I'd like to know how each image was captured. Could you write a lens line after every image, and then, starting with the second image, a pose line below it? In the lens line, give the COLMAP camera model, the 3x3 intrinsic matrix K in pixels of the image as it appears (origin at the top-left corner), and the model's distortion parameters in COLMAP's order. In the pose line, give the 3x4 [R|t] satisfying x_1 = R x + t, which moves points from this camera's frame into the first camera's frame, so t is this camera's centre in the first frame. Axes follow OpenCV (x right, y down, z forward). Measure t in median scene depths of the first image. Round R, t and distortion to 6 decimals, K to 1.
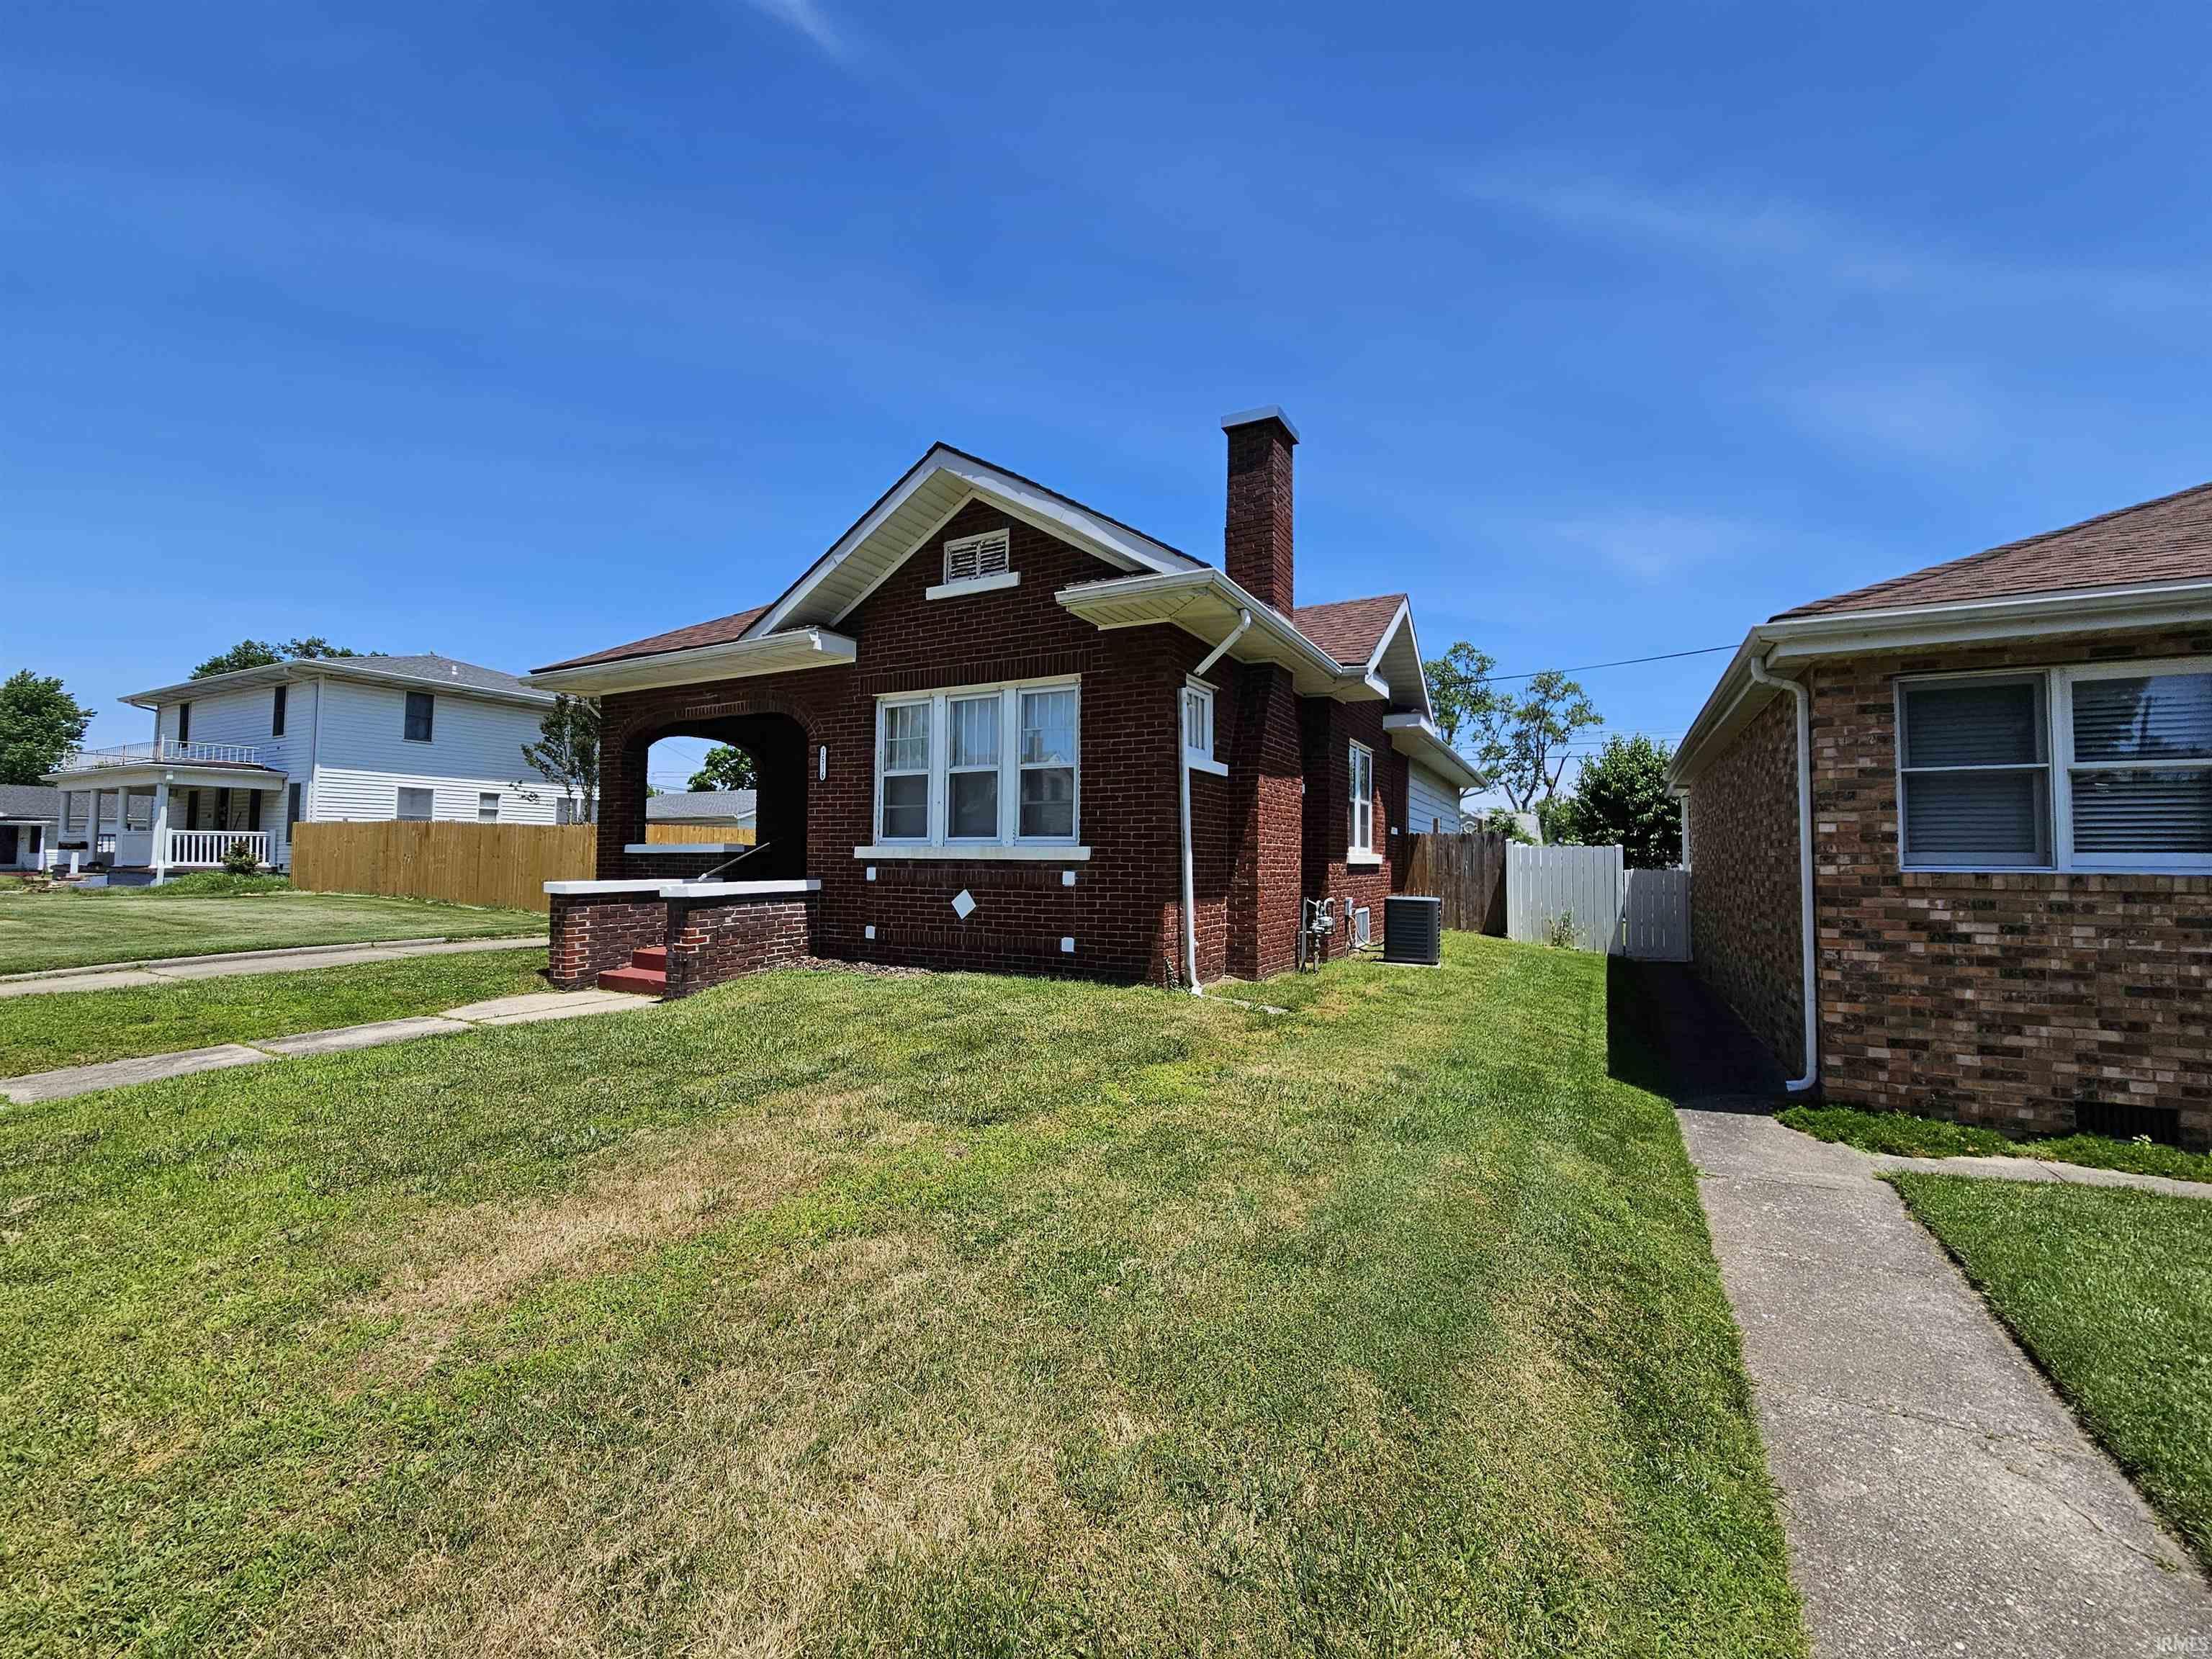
lens RADIAL K [[896.3, 0, 1106.0], [0, 896.3, 829.5], [0, 0, 1]] dist [-0.000910, 0.000002]
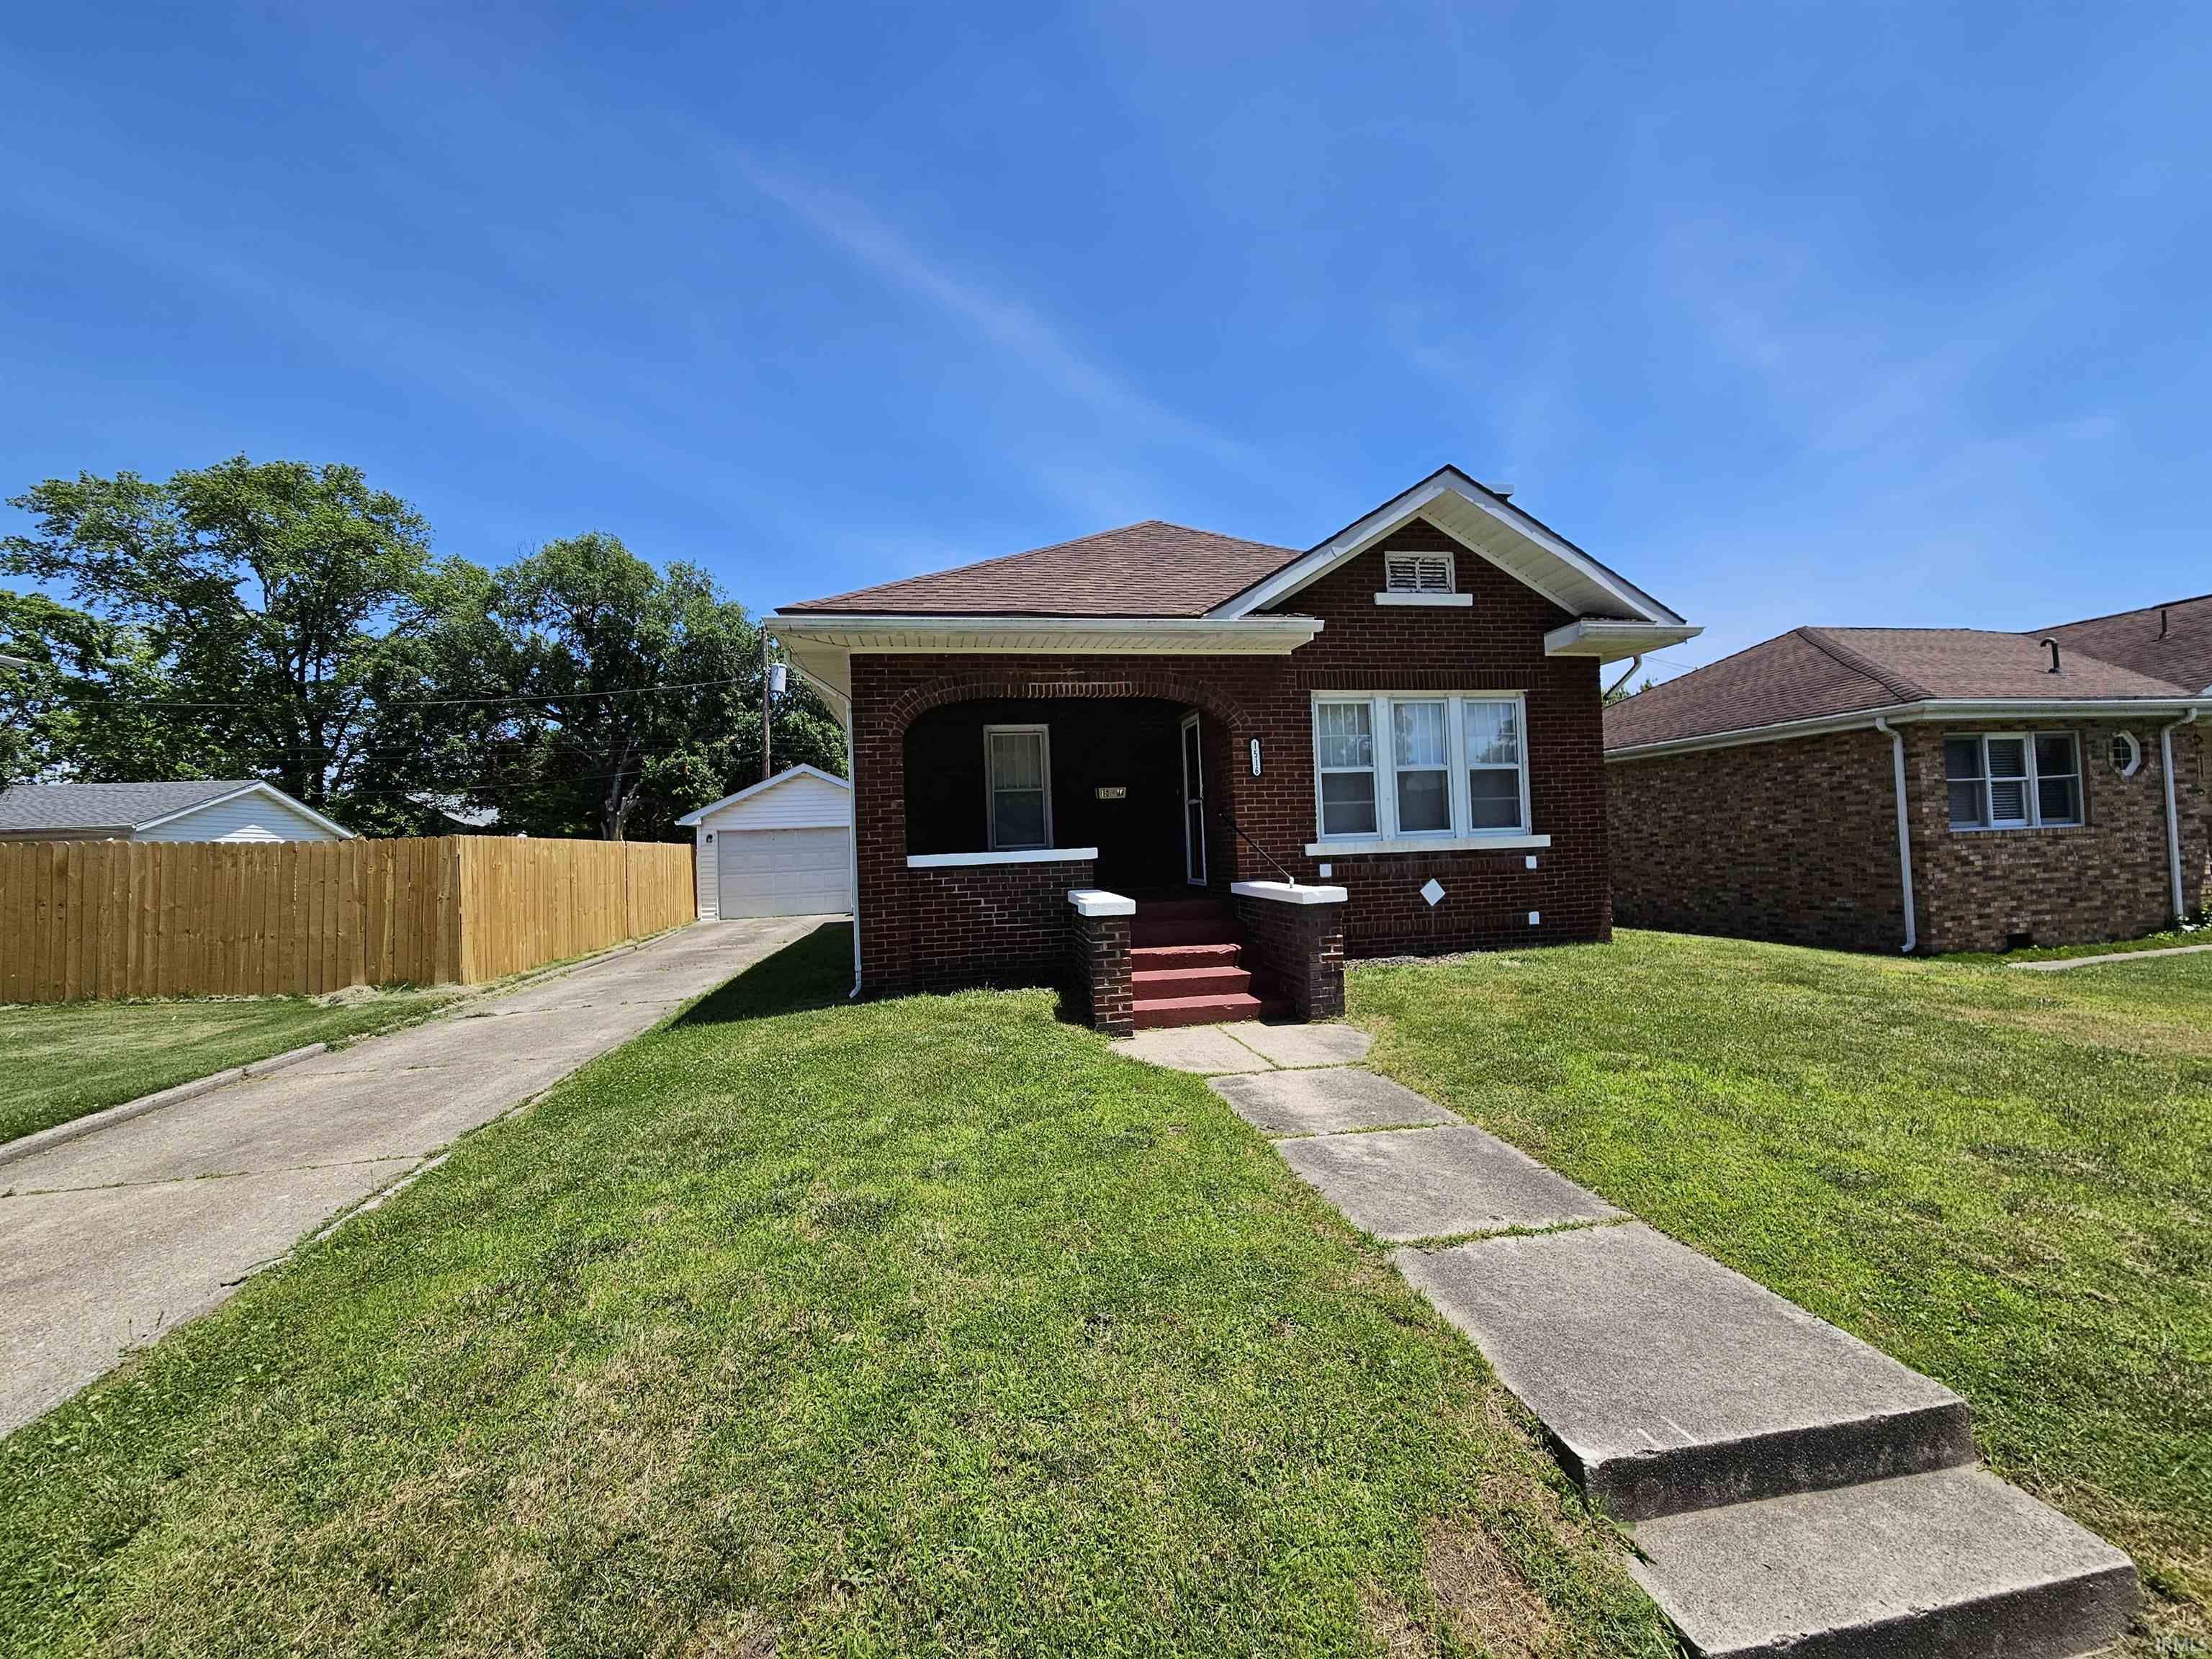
lens RADIAL K [[896.3, 0, 1106.0], [0, 896.3, 829.5], [0, 0, 1]] dist [-0.000910, 0.000002]
pose [[0.774028, -0.020644, 0.632815, -1.153347], [0.023539, 0.999716, 0.003822, -0.006152], [-0.632714, 0.011937, 0.774294, 0.411877]]
